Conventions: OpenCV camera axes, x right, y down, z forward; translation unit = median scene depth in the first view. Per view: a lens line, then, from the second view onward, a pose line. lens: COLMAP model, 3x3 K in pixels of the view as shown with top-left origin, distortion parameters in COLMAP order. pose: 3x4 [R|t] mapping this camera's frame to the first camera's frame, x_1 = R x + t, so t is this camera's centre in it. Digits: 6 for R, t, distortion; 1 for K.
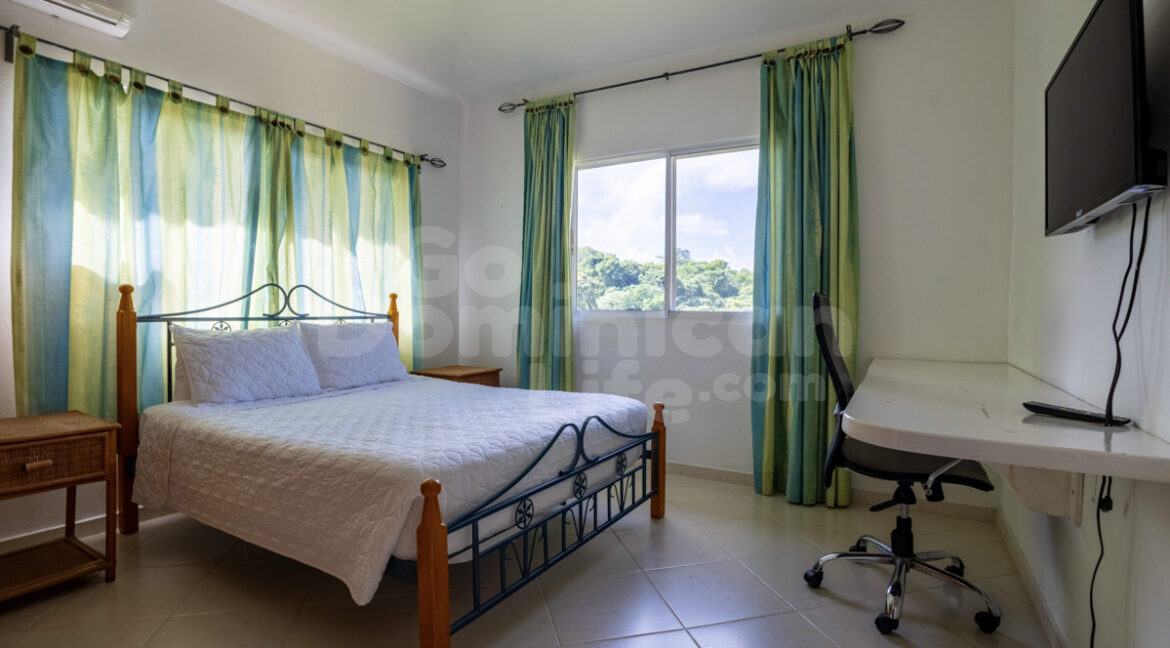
lens RADIAL K [[556.1, 0, 585.0], [0, 556.1, 324.0], [0, 0, 1]] dist [-0.033617, 0.000045]
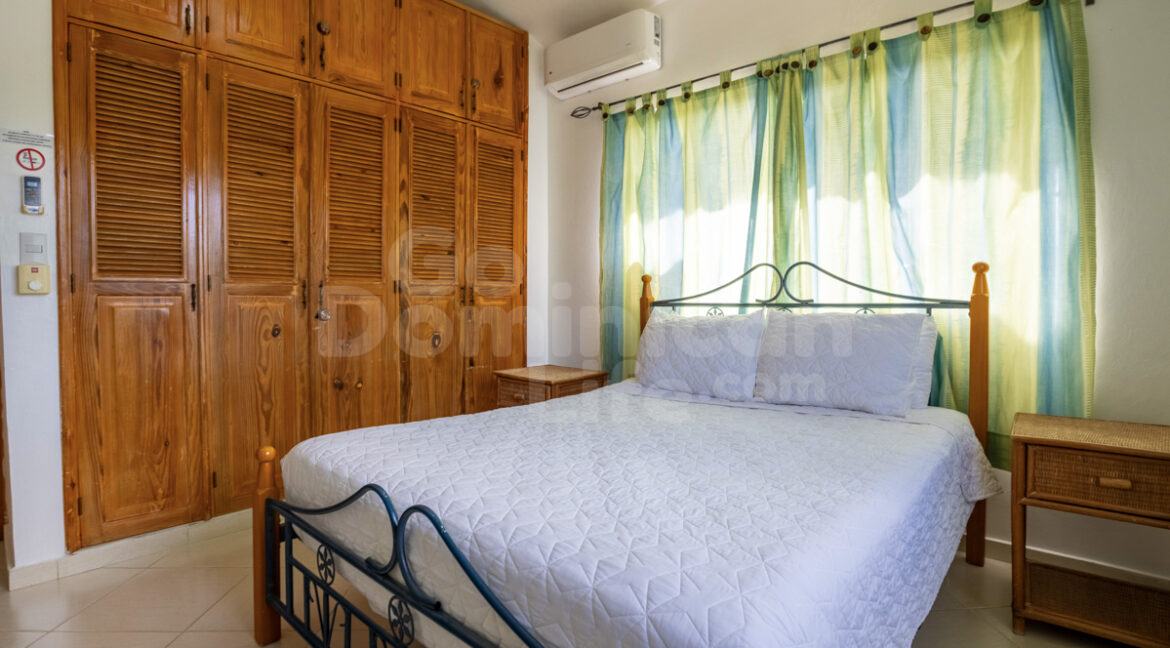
lens RADIAL K [[556.1, 0, 585.0], [0, 556.1, 324.0], [0, 0, 1]] dist [-0.033617, 0.000045]
pose [[-0.184601, 0.033457, -0.982244, 0.328756], [-0.024509, 0.998953, 0.038633, -0.006974], [0.982508, 0.031205, -0.183588, 0.911767]]
